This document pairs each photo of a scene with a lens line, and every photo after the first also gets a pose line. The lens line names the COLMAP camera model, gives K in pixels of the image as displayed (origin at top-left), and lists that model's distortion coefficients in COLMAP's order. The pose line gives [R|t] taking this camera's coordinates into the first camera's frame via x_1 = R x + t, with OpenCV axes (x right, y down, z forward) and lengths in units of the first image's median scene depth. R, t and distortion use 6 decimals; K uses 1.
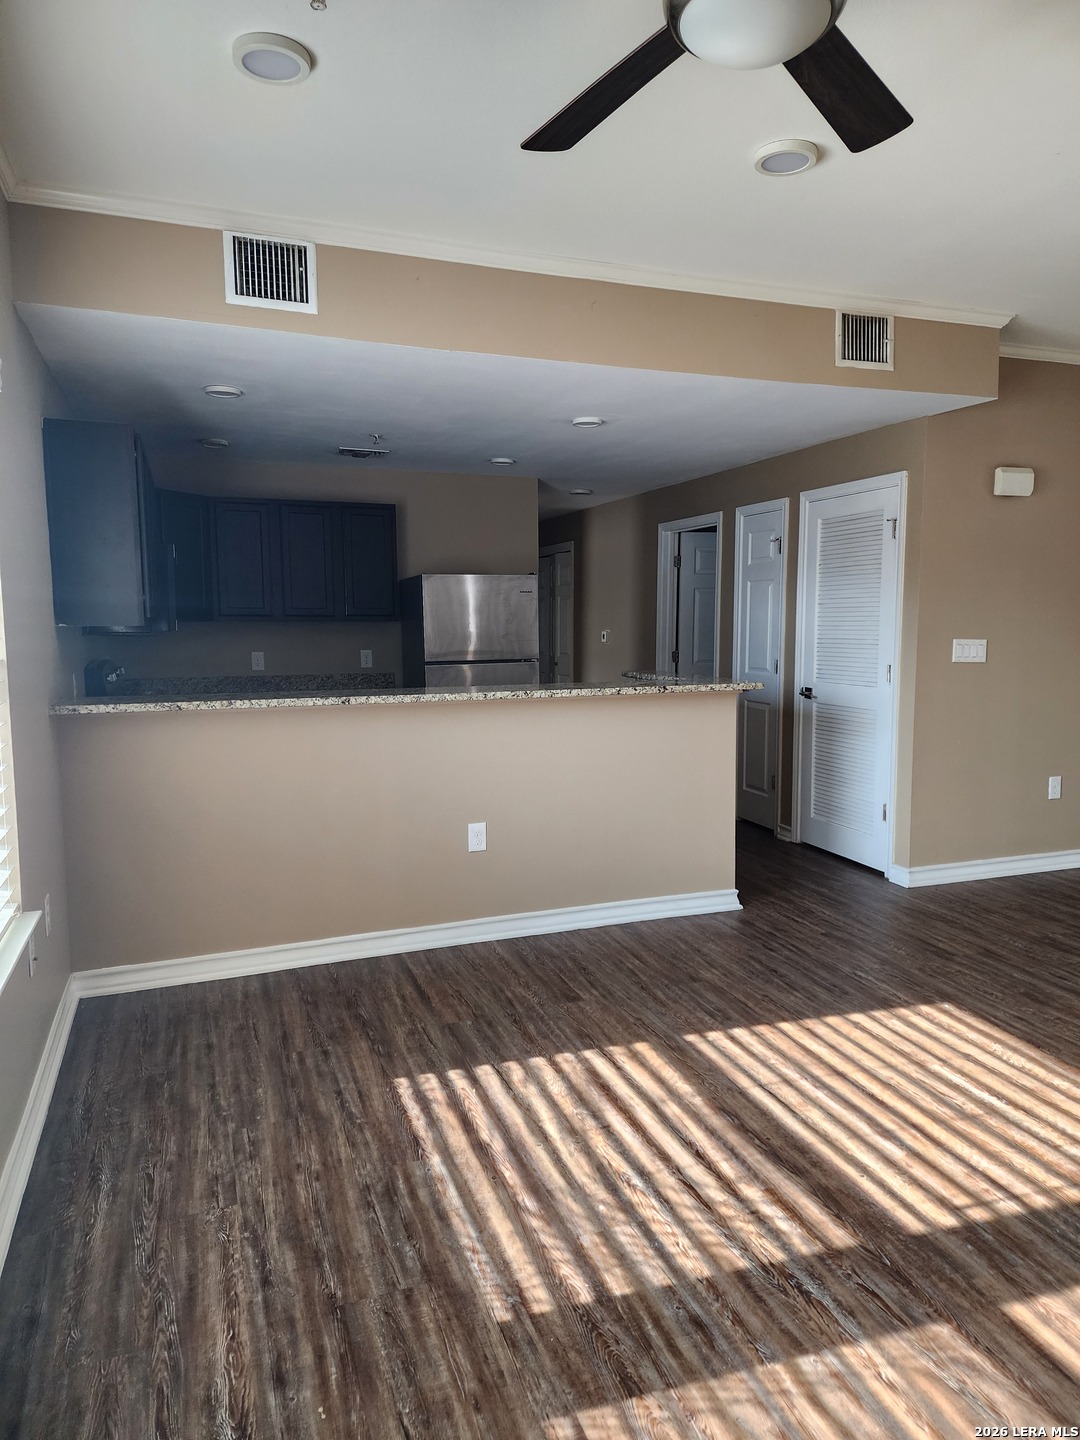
lens RADIAL K [[952.2, 0, 542.6], [0, 952.2, 716.3], [0, 0, 1]] dist [0.049507, -0.053201]
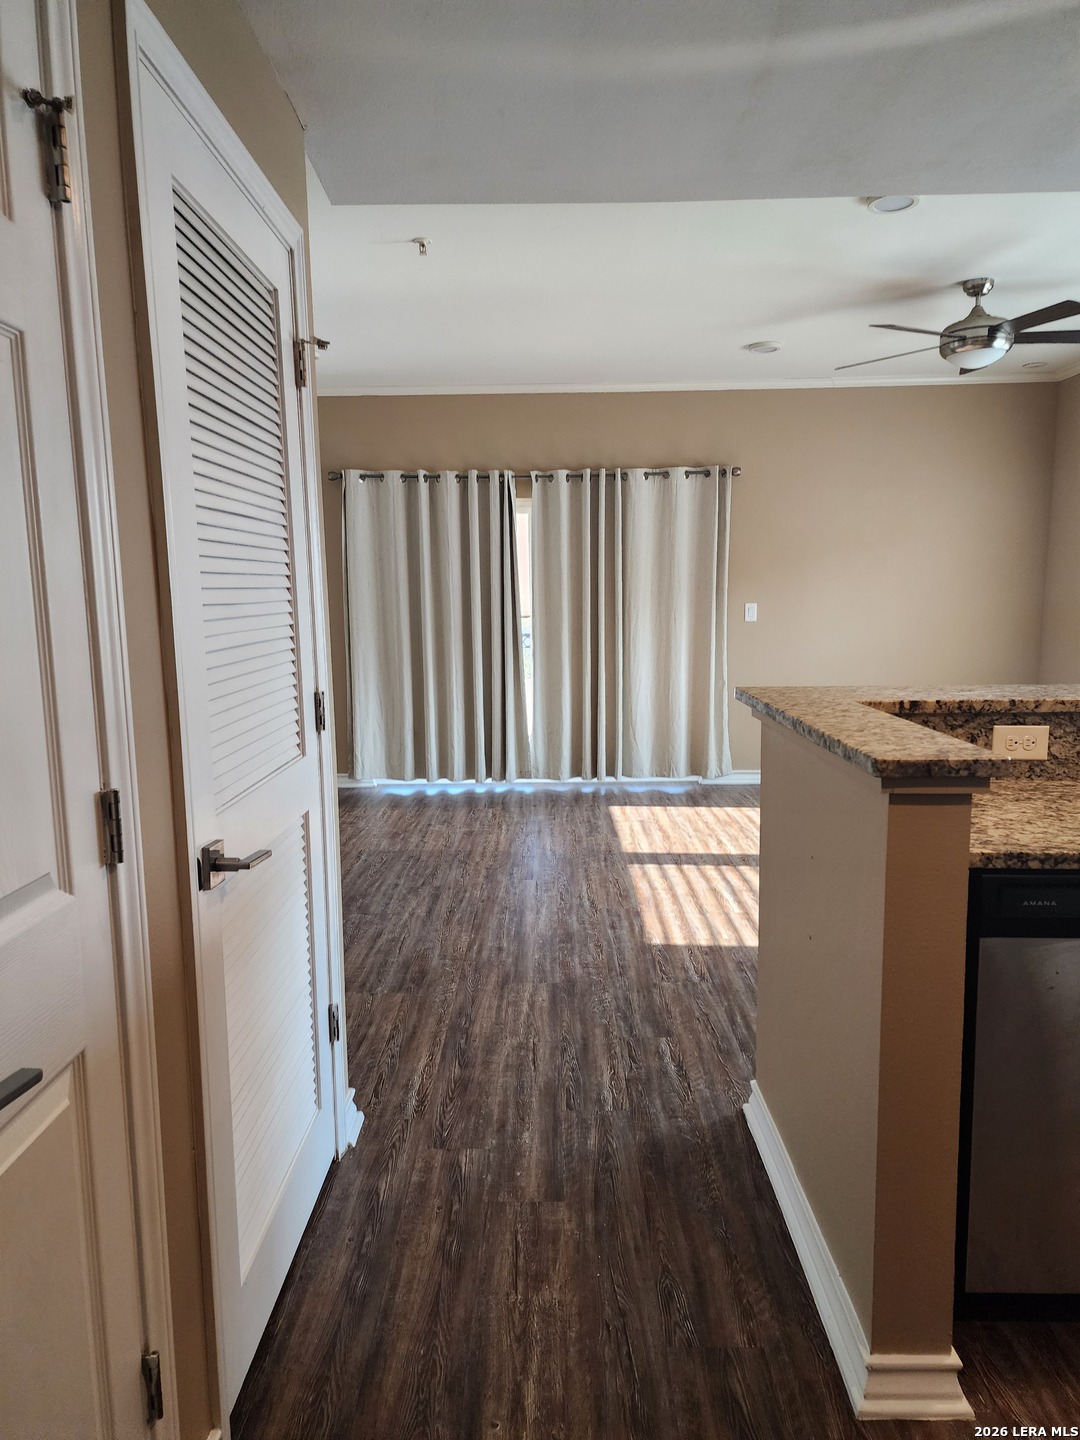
lens RADIAL K [[952.2, 0, 540.7], [0, 952.2, 726.3], [0, 0, 1]] dist [0.049507, -0.053201]
pose [[-0.936306, -0.038025, 0.349120, 0.191509], [0.049087, 0.970191, 0.237317, -0.209796], [-0.347737, 0.239339, -0.906530, 2.110788]]
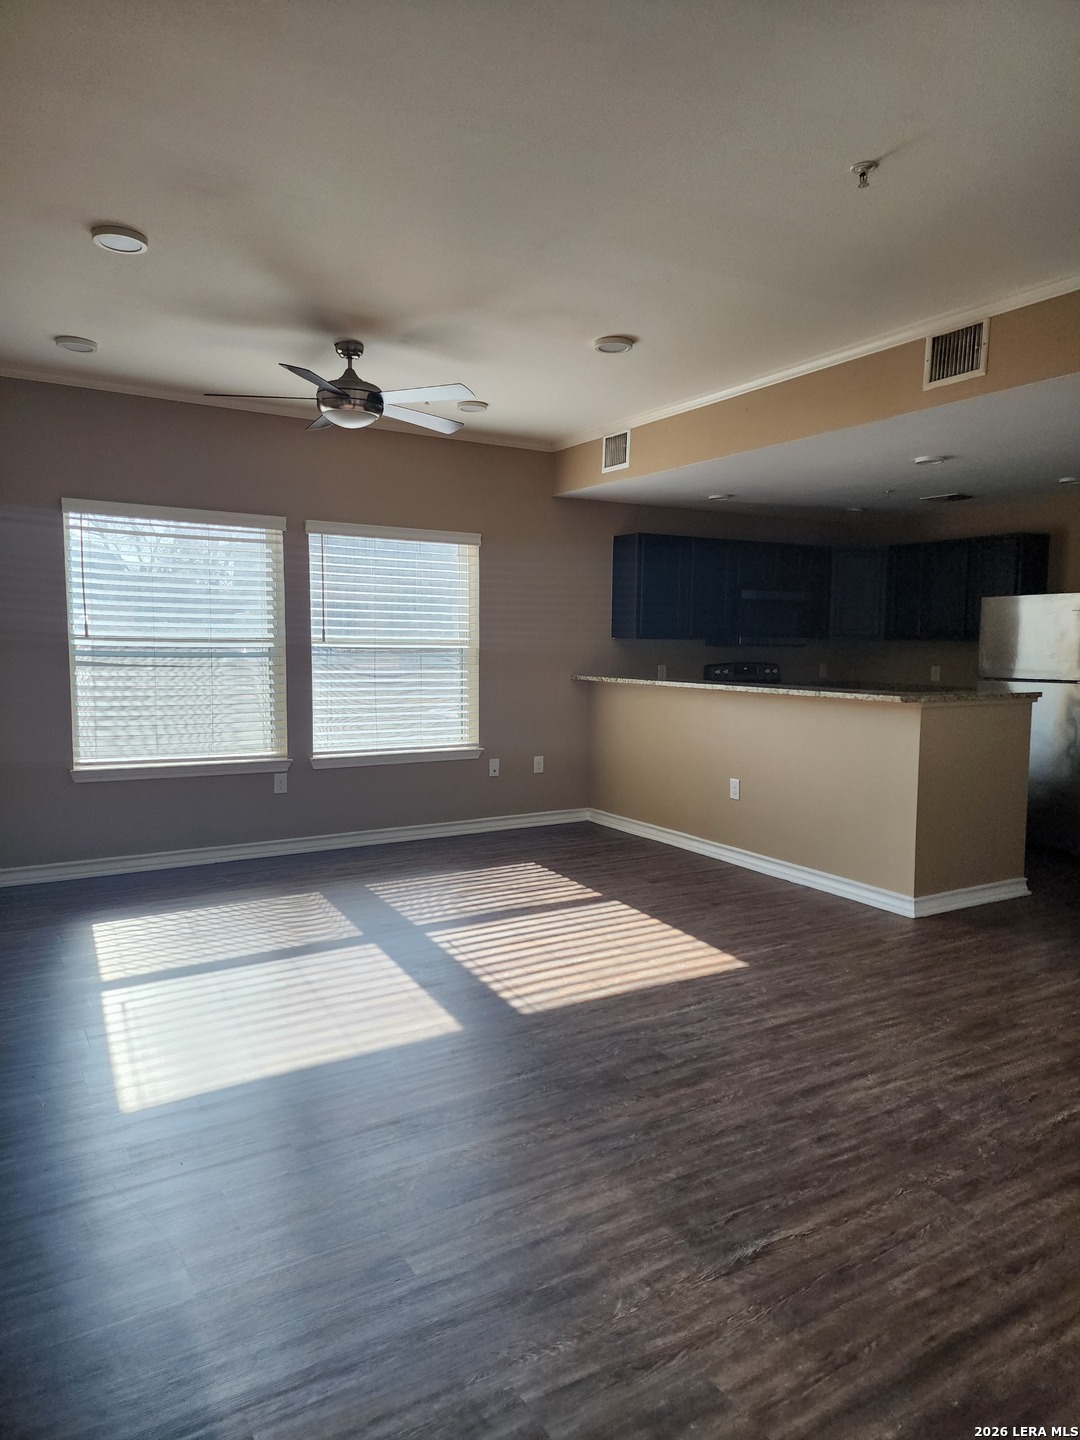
lens RADIAL K [[952.2, 0, 522.7], [0, 952.2, 704.6], [0, 0, 1]] dist [0.049507, -0.053201]
pose [[0.178746, 0.073515, -0.981145, 1.600584], [-0.116268, 0.991796, 0.053131, -0.044451], [0.977001, 0.104579, 0.185827, 0.532870]]
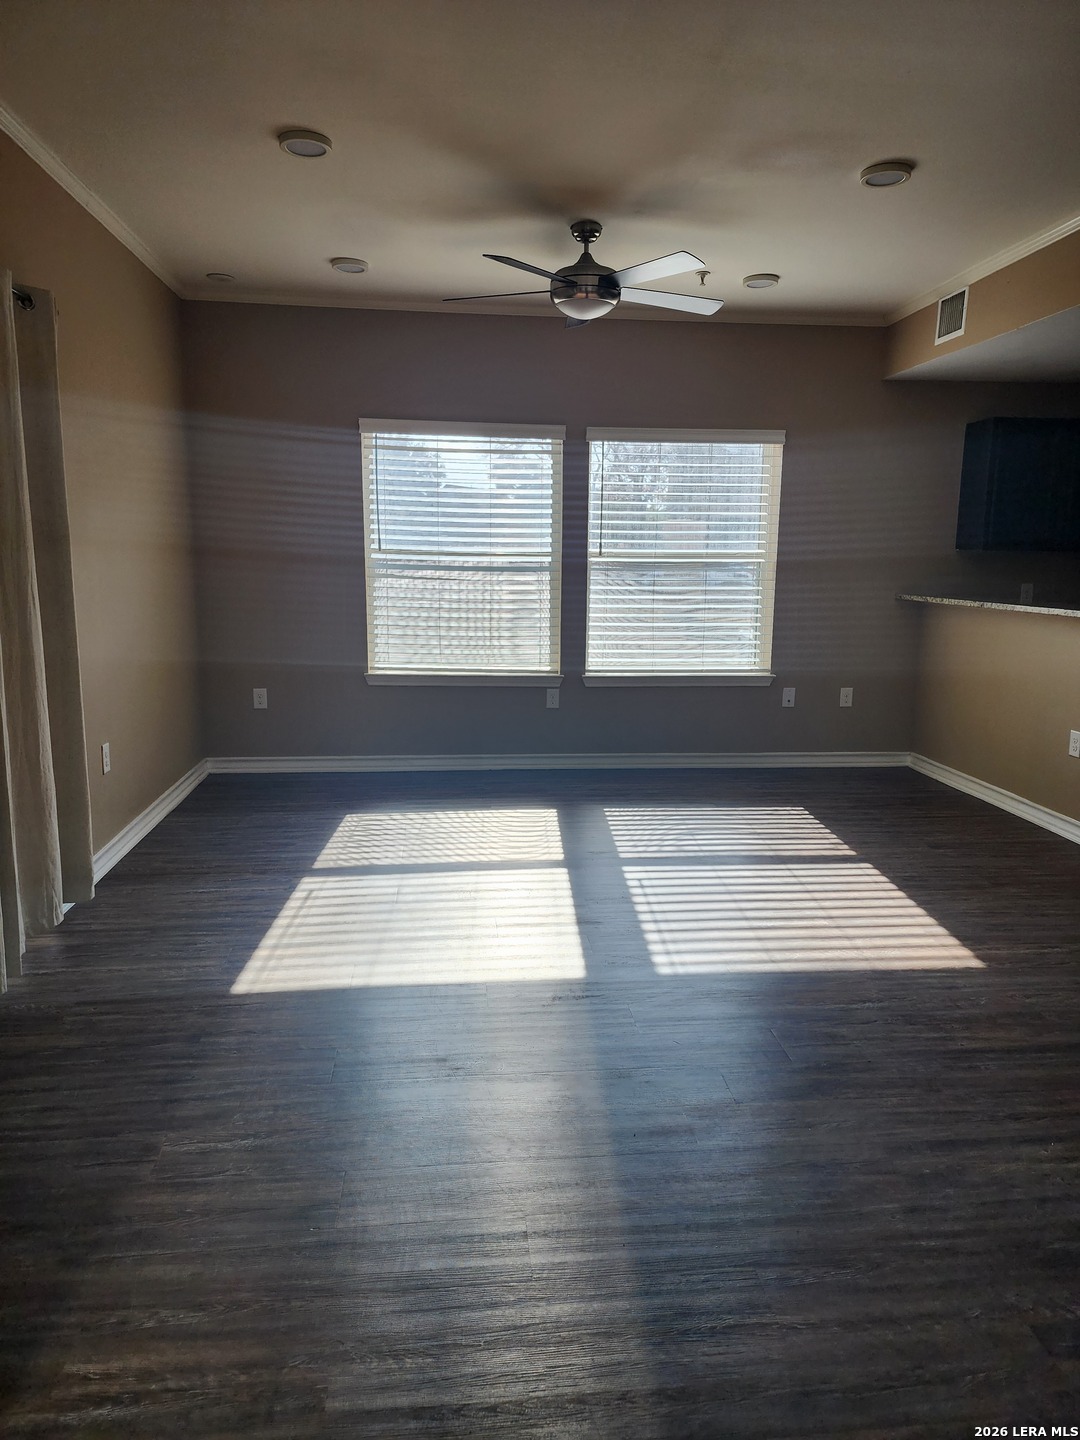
lens RADIAL K [[952.2, 0, 516.0], [0, 952.2, 699.9], [0, 0, 1]] dist [0.049507, -0.053201]
pose [[-0.270482, 0.148307, -0.951233, 1.480414], [-0.112684, 0.976394, 0.184272, -0.069625], [0.956108, 0.157031, -0.247385, 0.827775]]
